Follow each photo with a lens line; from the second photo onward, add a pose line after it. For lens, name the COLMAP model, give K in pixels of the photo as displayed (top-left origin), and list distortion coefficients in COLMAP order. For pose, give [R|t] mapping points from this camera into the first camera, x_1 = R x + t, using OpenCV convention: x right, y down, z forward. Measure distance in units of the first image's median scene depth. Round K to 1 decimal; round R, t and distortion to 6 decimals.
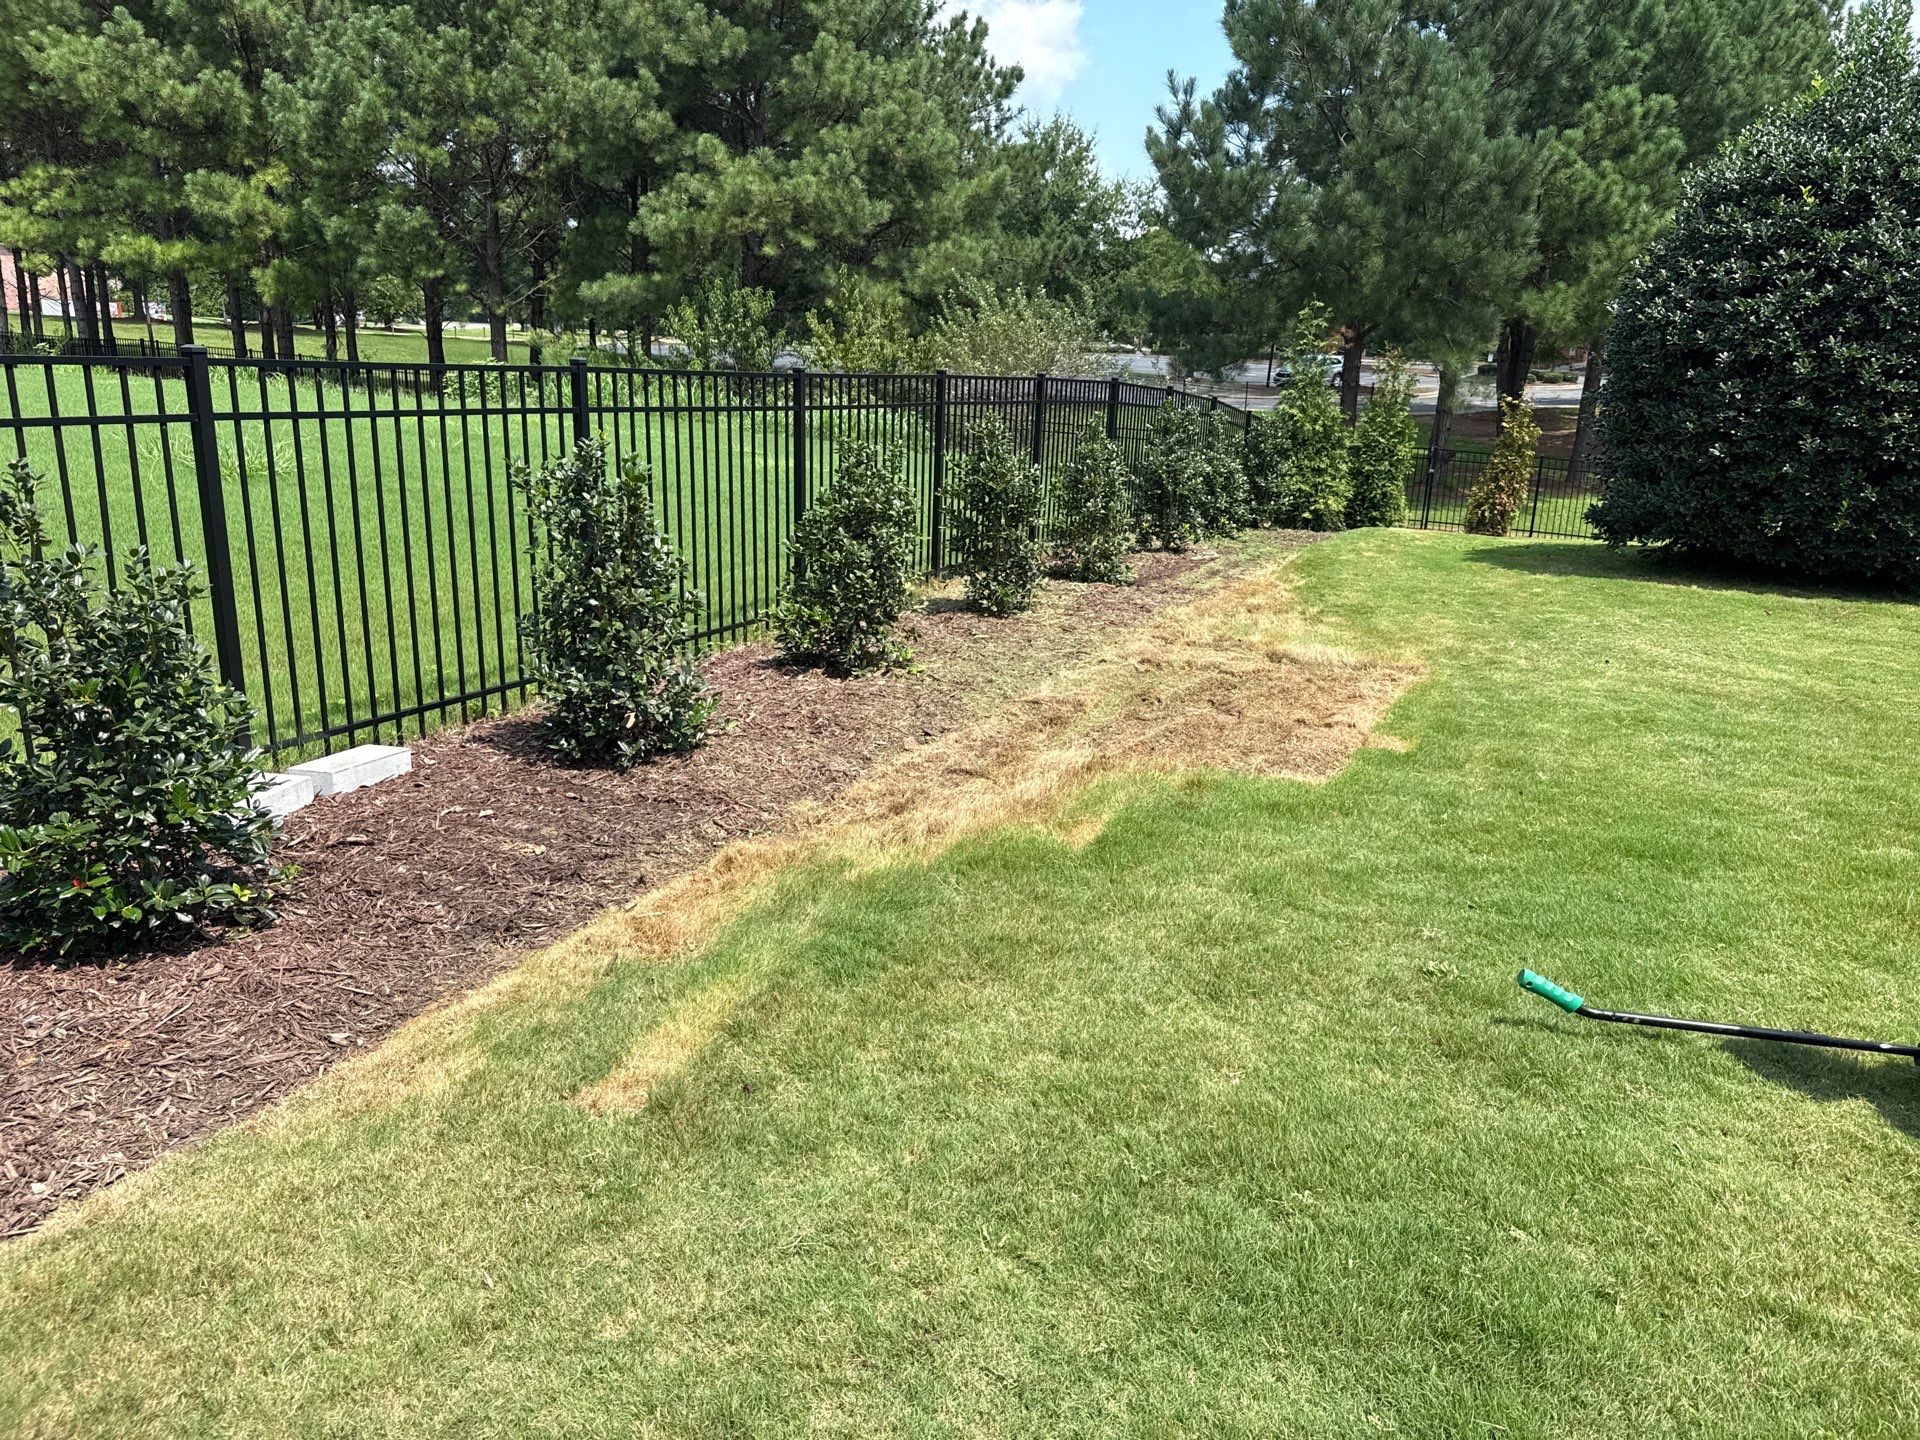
lens RADIAL K [[1366.9, 0, 955.6], [0, 1366.9, 703.0], [0, 0, 1]] dist [0.031710, -0.030098]
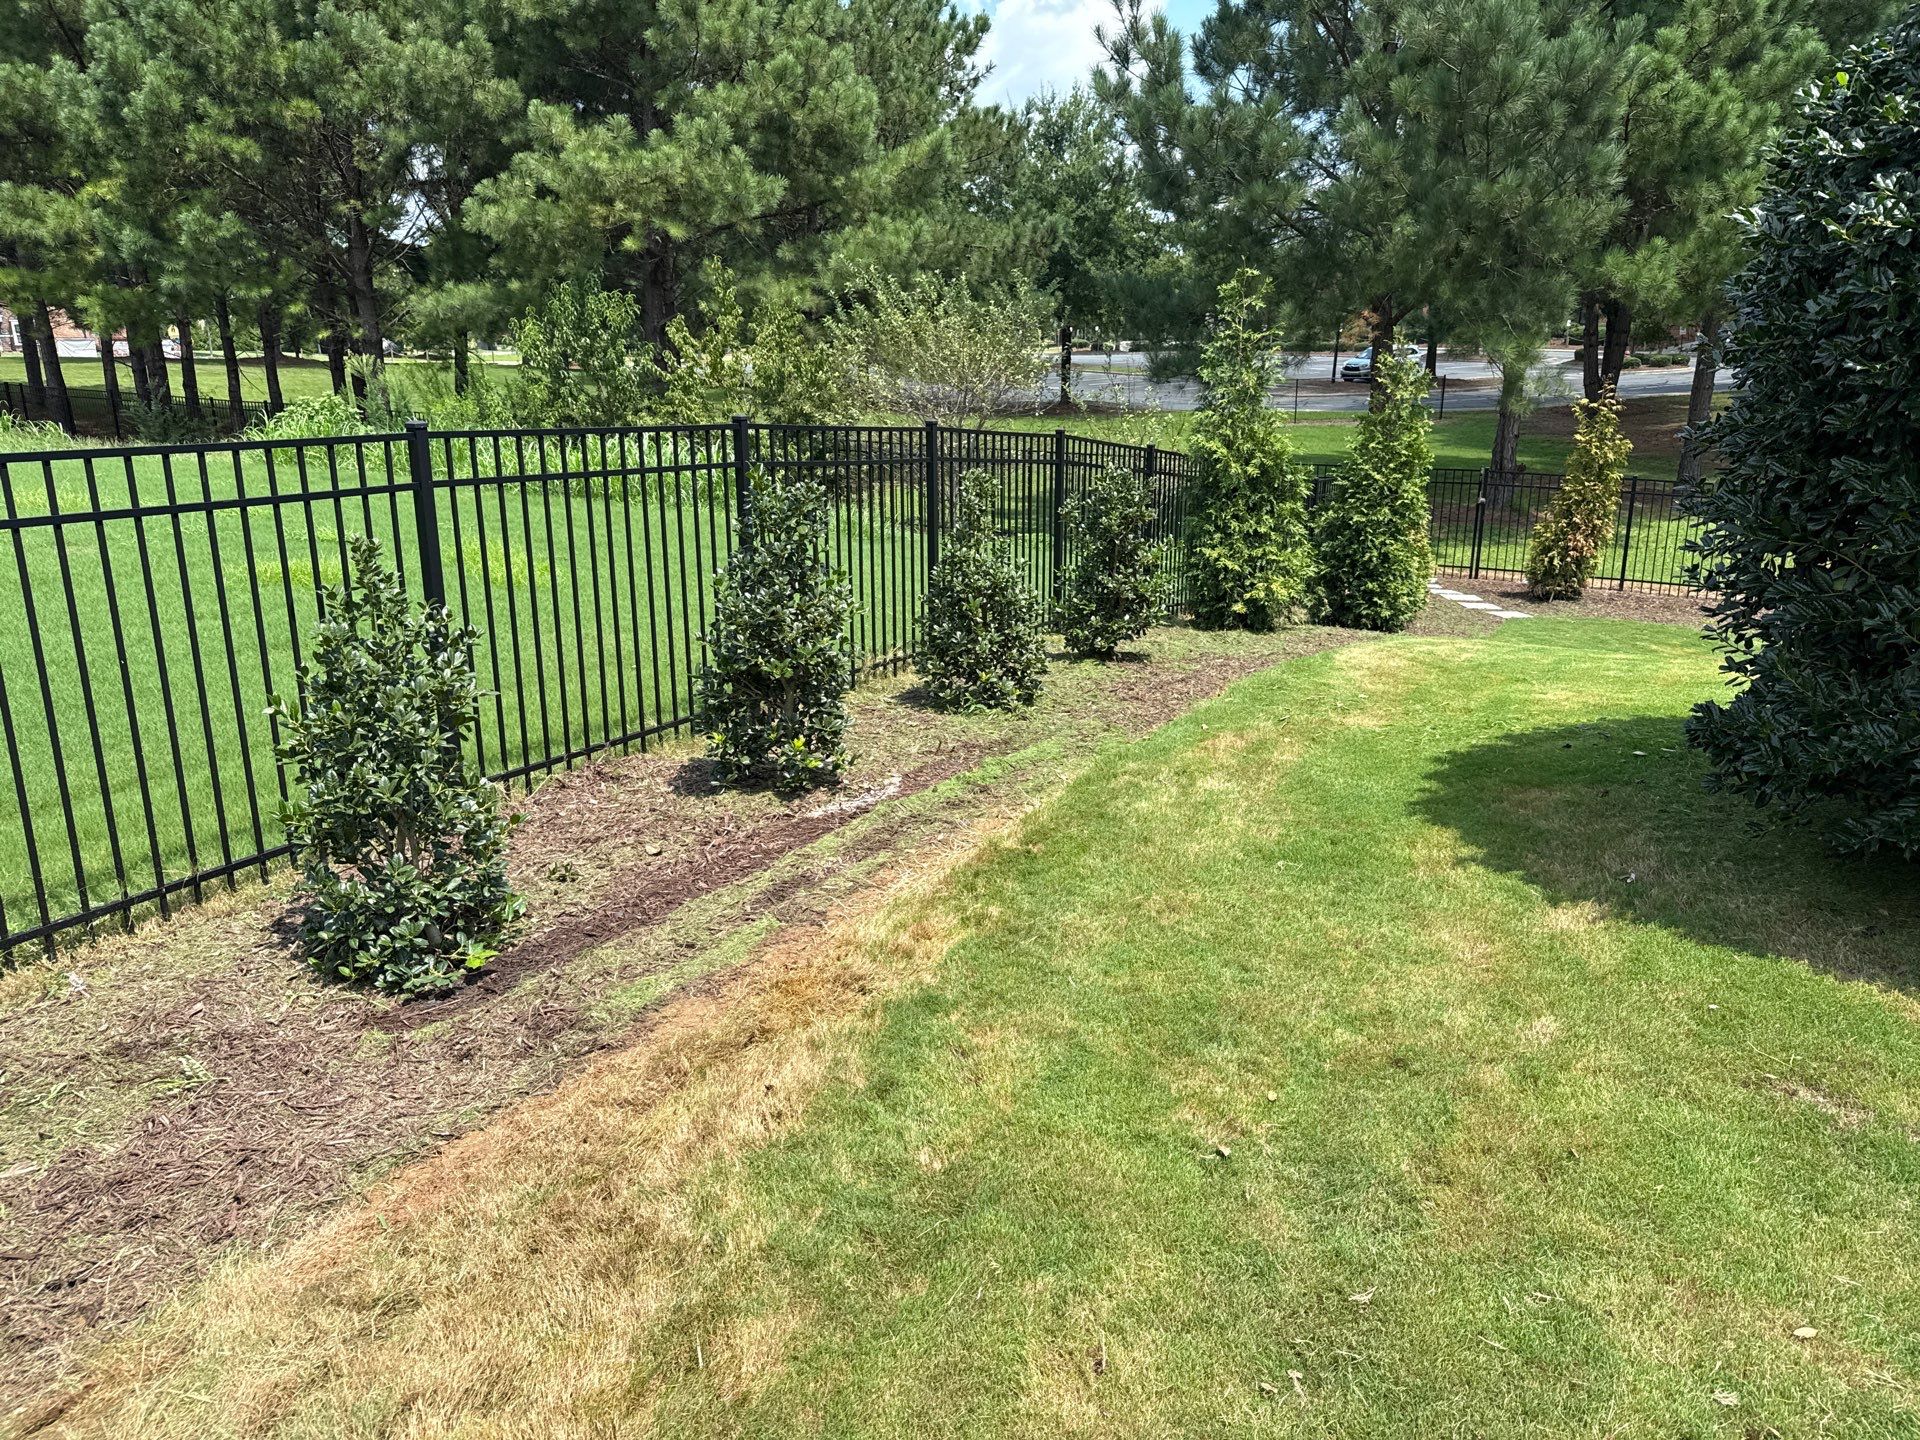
lens RADIAL K [[1366.9, 0, 948.1], [0, 1366.9, 712.3], [0, 0, 1]] dist [0.031710, -0.030098]
pose [[0.997058, -0.020476, -0.073872, 0.099467], [0.020668, 0.999785, 0.001842, -0.054822], [0.073818, -0.003364, 0.997266, 0.212821]]
